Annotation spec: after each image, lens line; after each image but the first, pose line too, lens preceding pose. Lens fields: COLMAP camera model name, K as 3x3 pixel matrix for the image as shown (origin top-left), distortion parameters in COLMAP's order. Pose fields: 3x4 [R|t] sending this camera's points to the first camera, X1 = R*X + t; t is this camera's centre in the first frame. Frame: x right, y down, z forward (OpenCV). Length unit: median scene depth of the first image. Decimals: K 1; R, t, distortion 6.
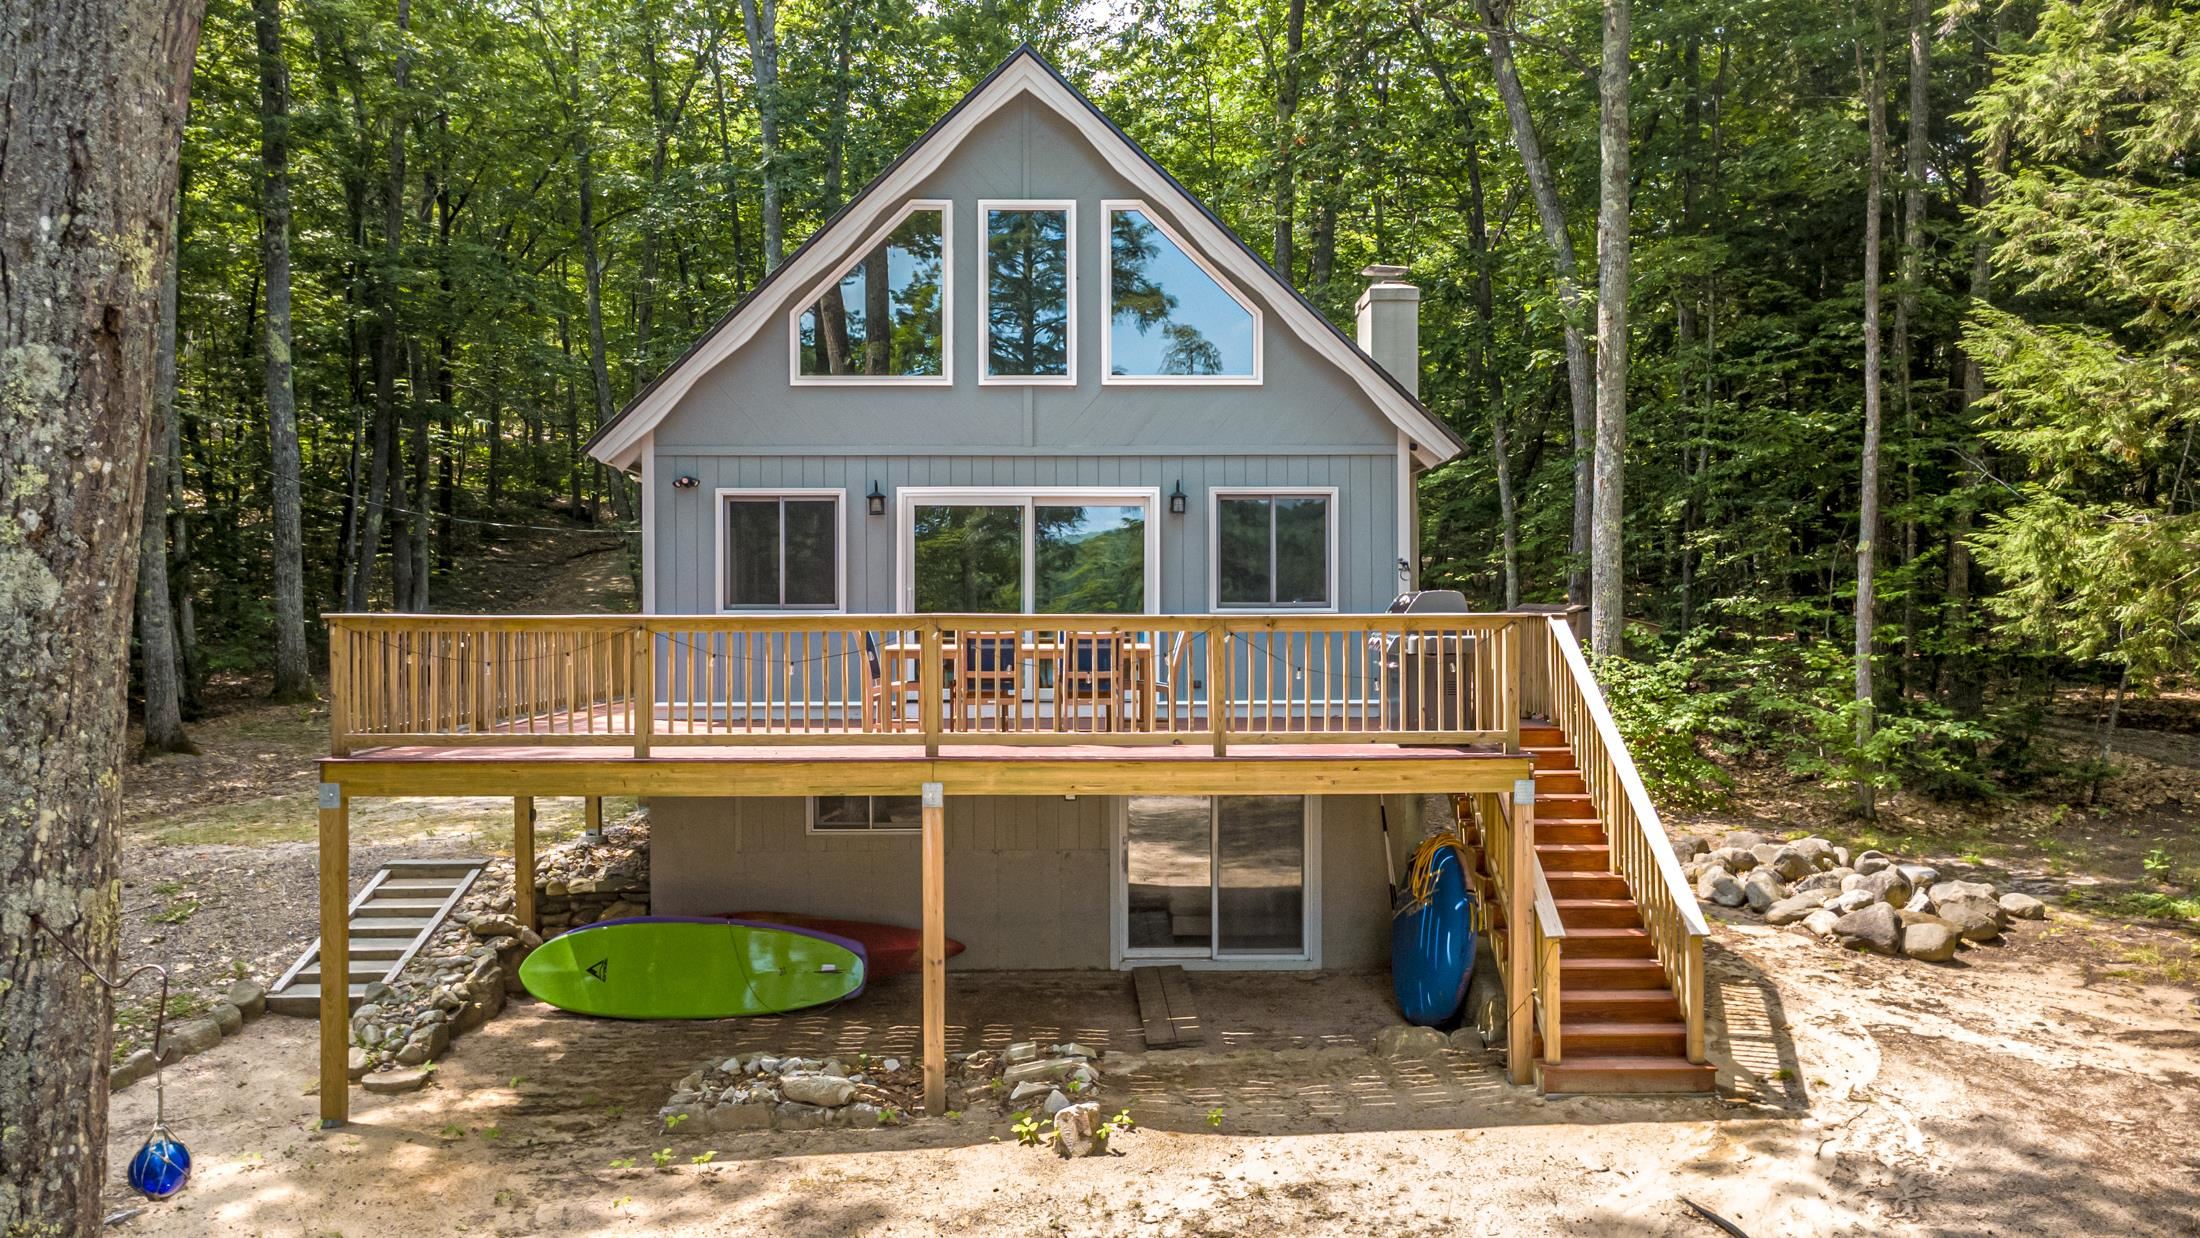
lens RADIAL K [[1510.2, 0, 1100.0], [0, 1510.2, 619.0], [0, 0, 1]] dist [0.025472, -0.043617]
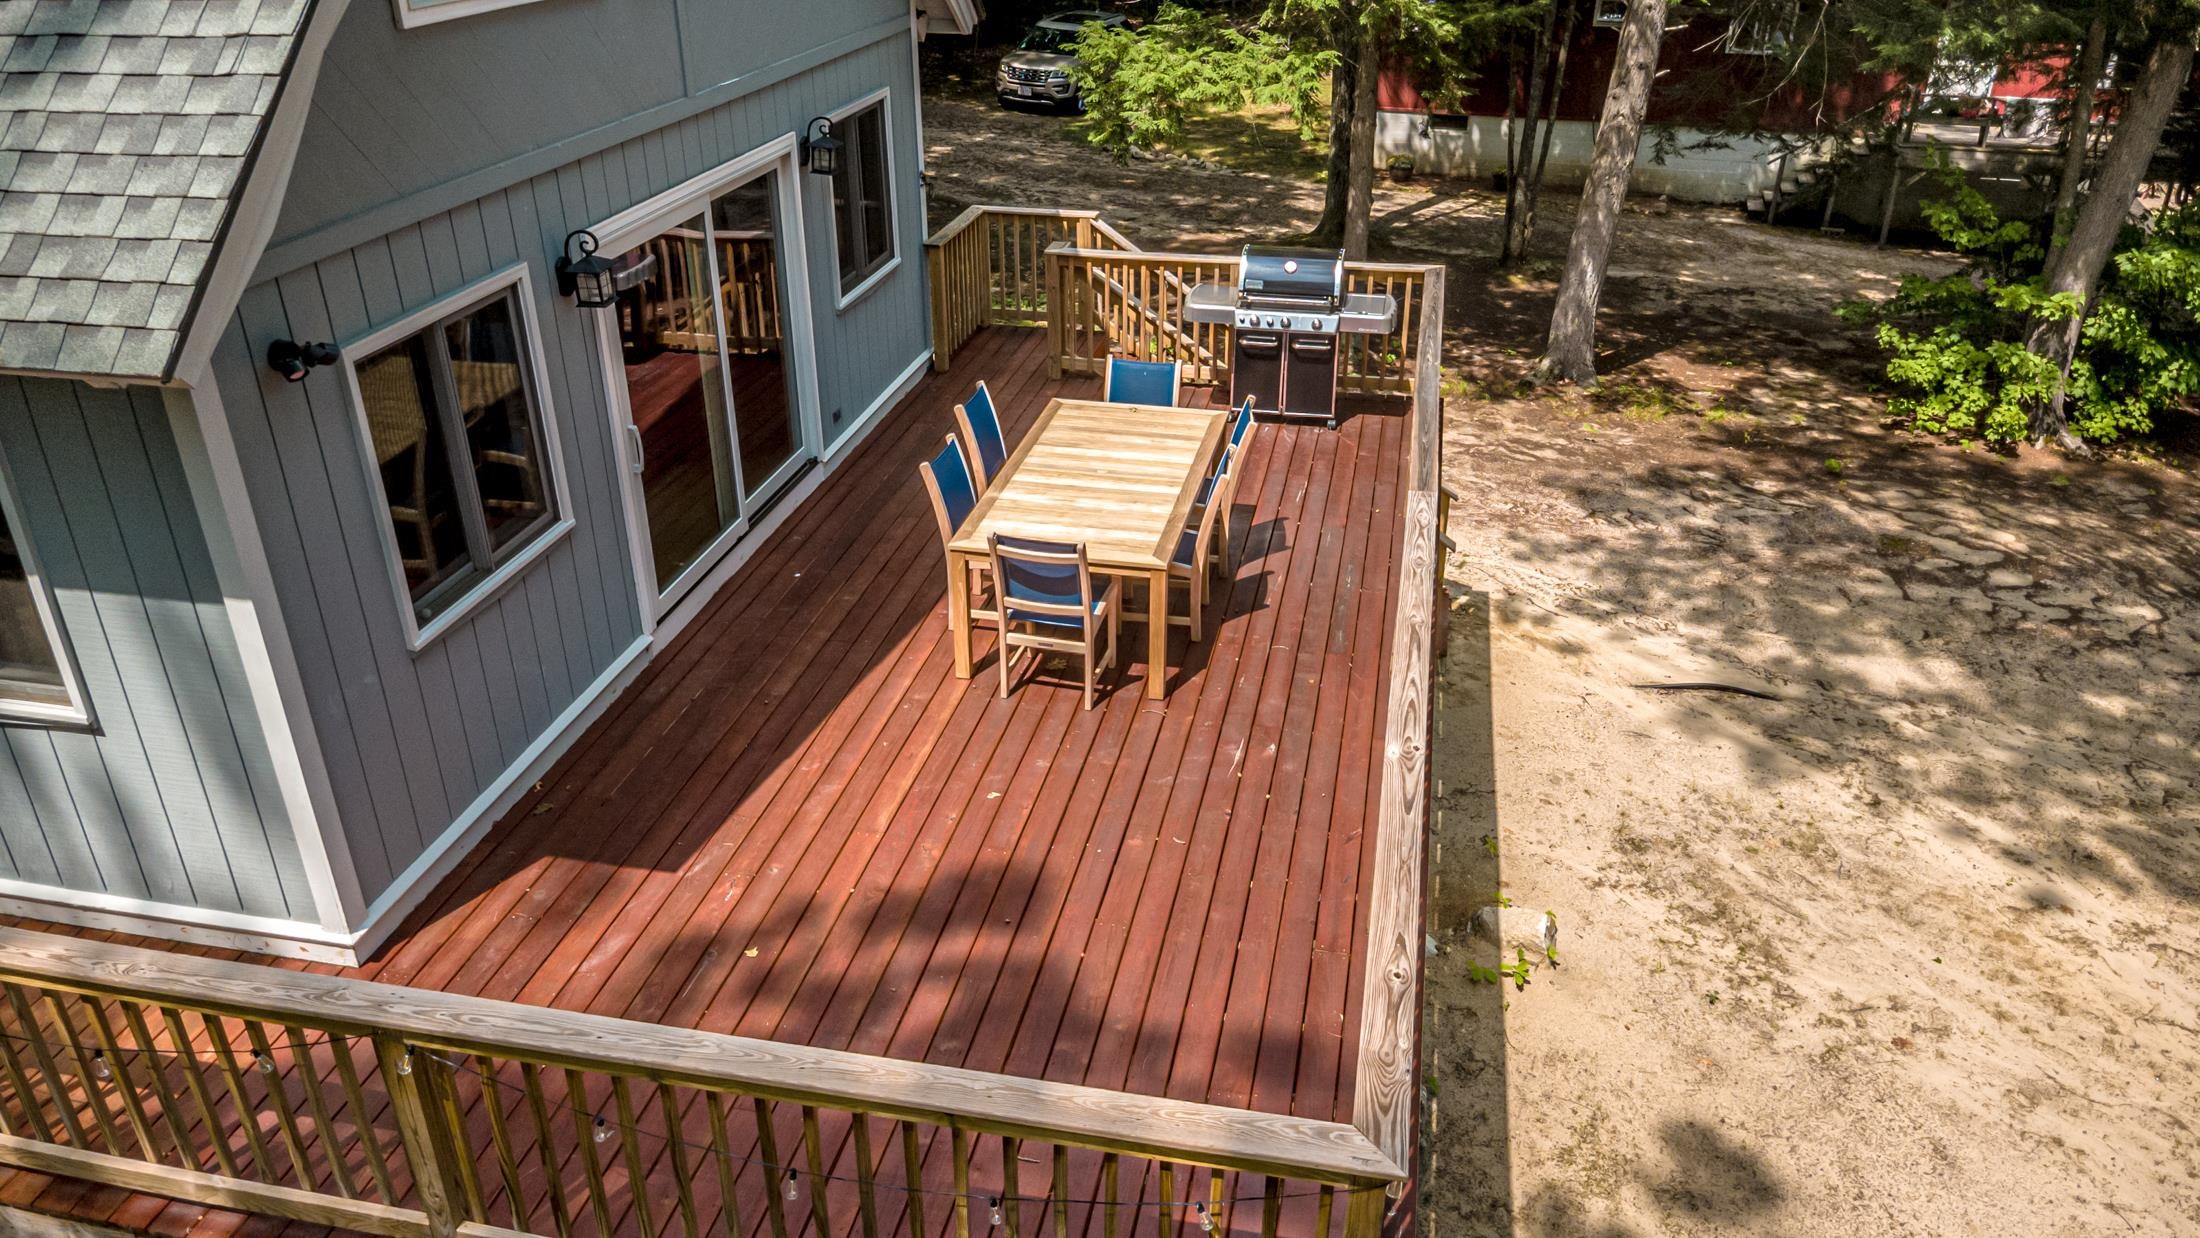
lens RADIAL K [[1510.2, 0, 1100.0], [0, 1510.2, 619.0], [0, 0, 1]] dist [0.025472, -0.043617]
pose [[0.240668, -0.453202, 0.858304, -0.810716], [0.010447, 0.885454, 0.464609, -0.290486], [-0.970551, -0.102850, 0.217836, 1.071511]]
